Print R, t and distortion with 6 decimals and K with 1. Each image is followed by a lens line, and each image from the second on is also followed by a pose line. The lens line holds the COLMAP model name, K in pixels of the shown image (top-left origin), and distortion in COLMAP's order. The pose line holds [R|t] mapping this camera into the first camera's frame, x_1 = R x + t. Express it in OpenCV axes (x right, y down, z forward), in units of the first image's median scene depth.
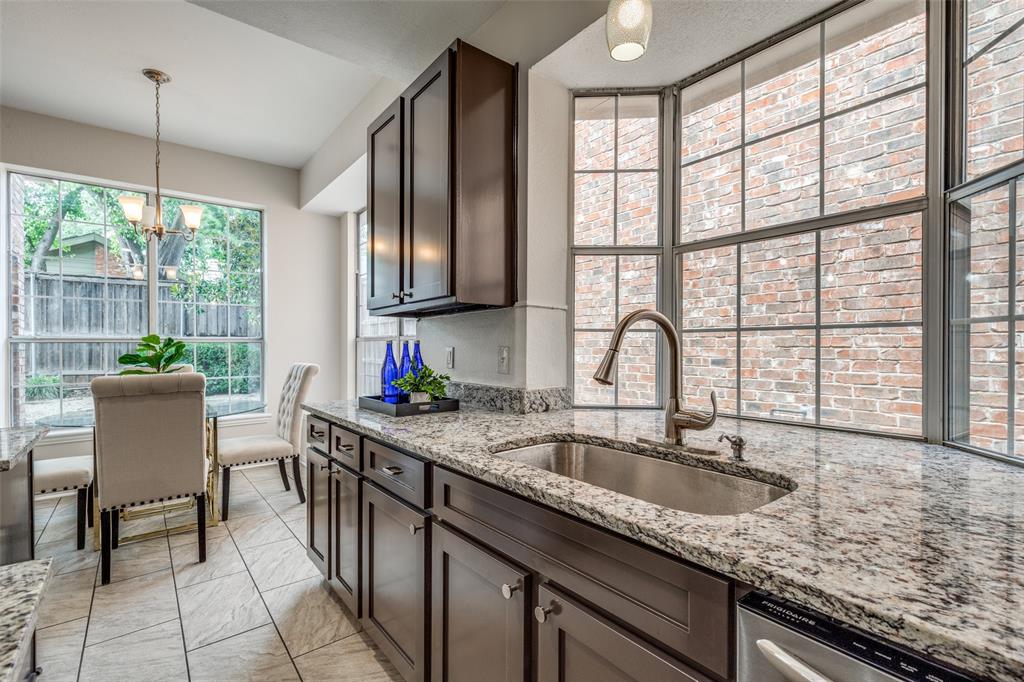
lens RADIAL K [[465.8, 0, 516.1], [0, 465.8, 348.0], [0, 0, 1]] dist [0.010595, -0.000243]
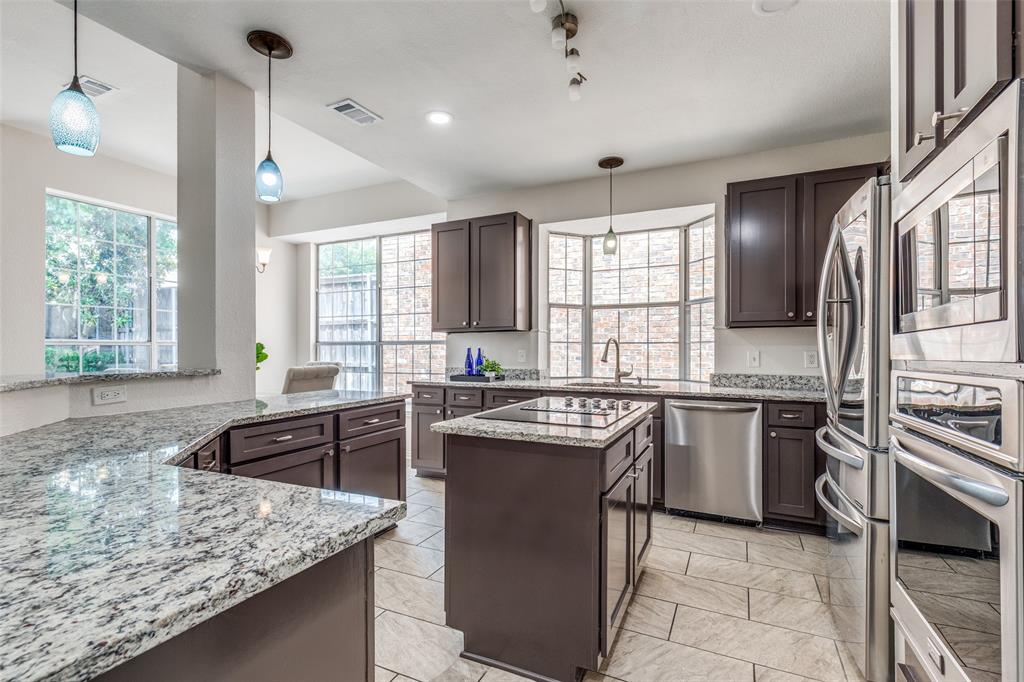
lens RADIAL K [[465.8, 0, 506.8], [0, 465.8, 344.5], [0, 0, 1]] dist [0.010595, -0.000243]
pose [[0.906309, 0.008177, 0.422537, -0.761855], [-0.002009, 0.999885, -0.015041, 0.004501], [-0.422611, 0.012783, 0.906221, -0.684525]]
